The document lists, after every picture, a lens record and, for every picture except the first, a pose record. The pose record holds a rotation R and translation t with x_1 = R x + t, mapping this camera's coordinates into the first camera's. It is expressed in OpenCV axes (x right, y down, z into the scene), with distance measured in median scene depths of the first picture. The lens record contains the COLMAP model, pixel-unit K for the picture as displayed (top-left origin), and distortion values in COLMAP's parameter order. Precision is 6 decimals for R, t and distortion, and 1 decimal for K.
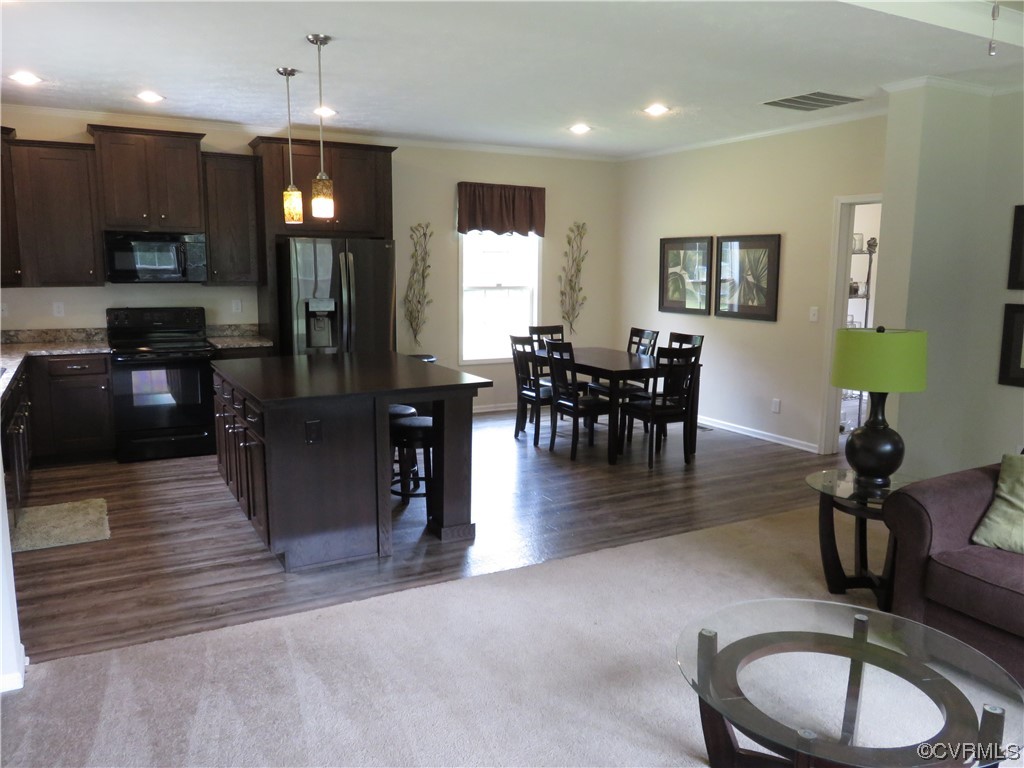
lens RADIAL K [[773.2, 0, 514.8], [0, 773.2, 380.5], [0, 0, 1]] dist [-0.005528, 0.001043]
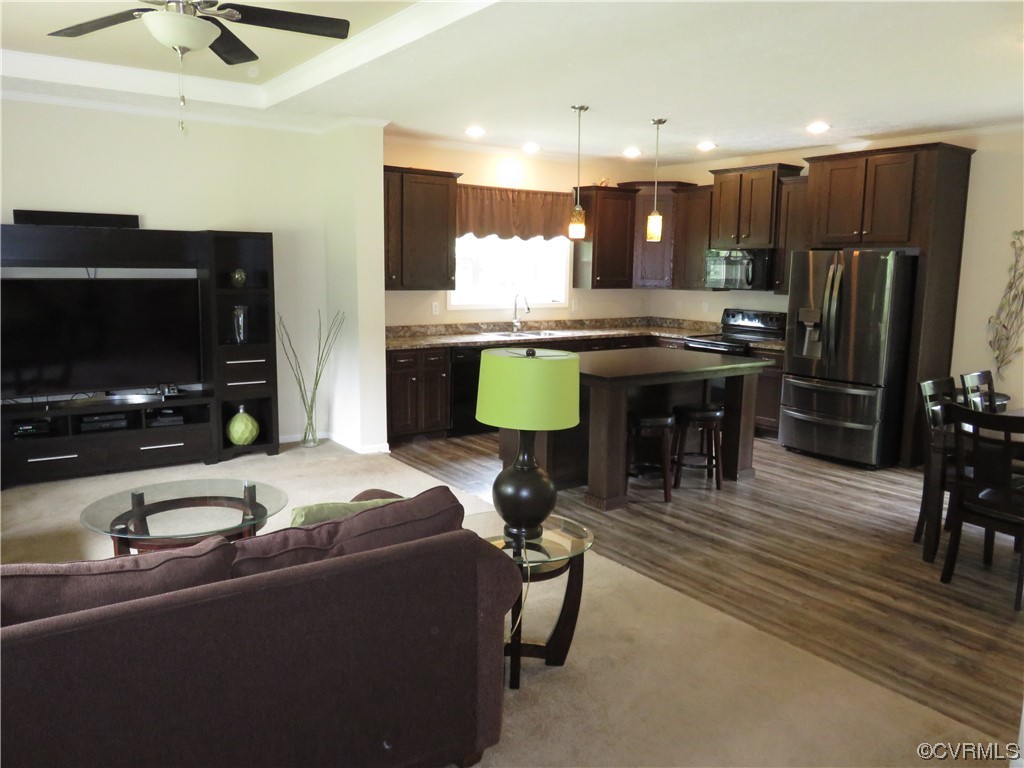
lens RADIAL K [[773.2, 0, 514.8], [0, 773.2, 380.5], [0, 0, 1]] dist [-0.005528, 0.001043]
pose [[0.113372, 0.139121, -0.983764, 0.679066], [-0.164831, 0.979061, 0.119461, -0.066933], [0.979784, 0.148612, 0.133930, 0.462996]]
